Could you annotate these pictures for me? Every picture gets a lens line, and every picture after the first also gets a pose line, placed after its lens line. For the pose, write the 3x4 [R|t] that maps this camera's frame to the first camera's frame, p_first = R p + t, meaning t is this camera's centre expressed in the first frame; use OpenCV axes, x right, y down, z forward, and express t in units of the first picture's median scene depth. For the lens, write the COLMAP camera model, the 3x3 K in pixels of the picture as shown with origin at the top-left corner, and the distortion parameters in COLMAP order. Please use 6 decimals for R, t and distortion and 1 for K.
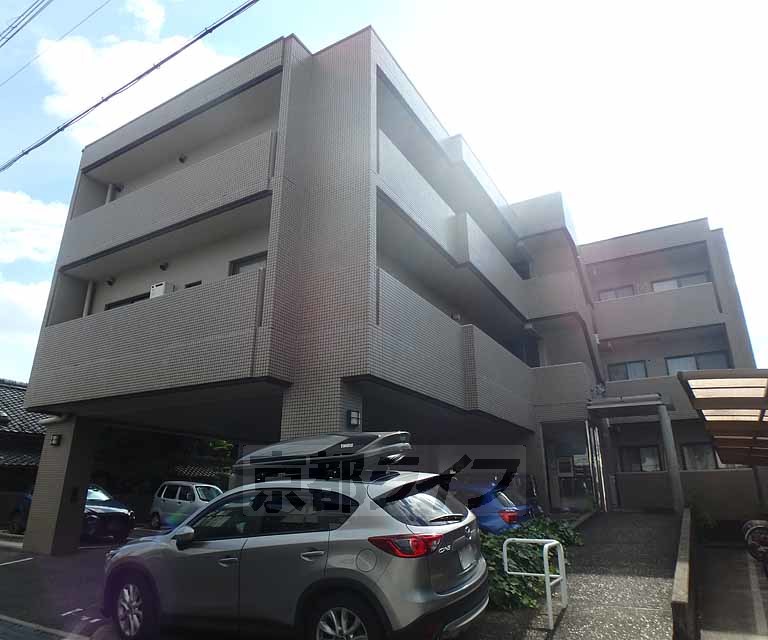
lens RADIAL K [[530.2, 0, 398.5], [0, 530.2, 309.0], [0, 0, 1]] dist [-0.036799, 0.041487]
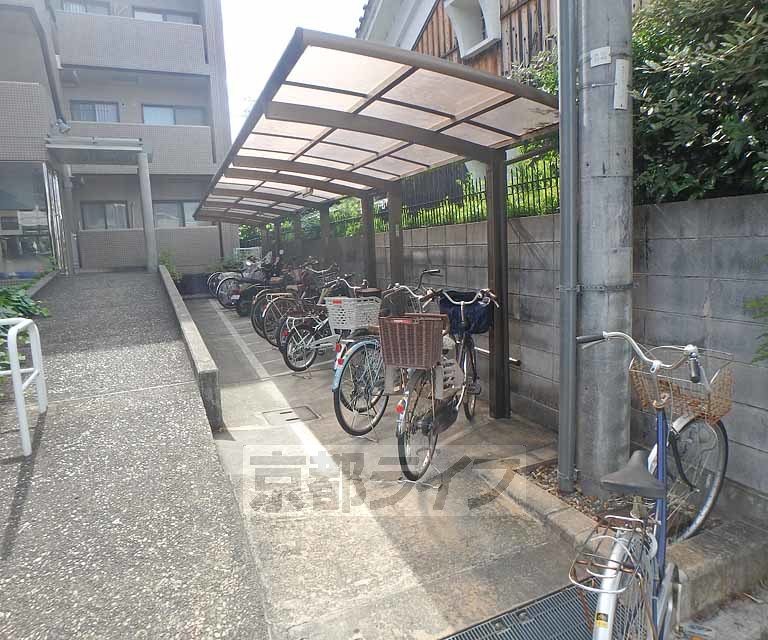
lens RADIAL K [[517.4, 0, 384.0], [0, 517.4, 320.0], [0, 0, 1]] dist [-0.035564, -0.000702]
pose [[0.589248, -0.129258, 0.797545, 0.032868], [-0.238769, 0.915172, 0.324731, 0.067975], [-0.771865, -0.381777, 0.508400, 0.169891]]
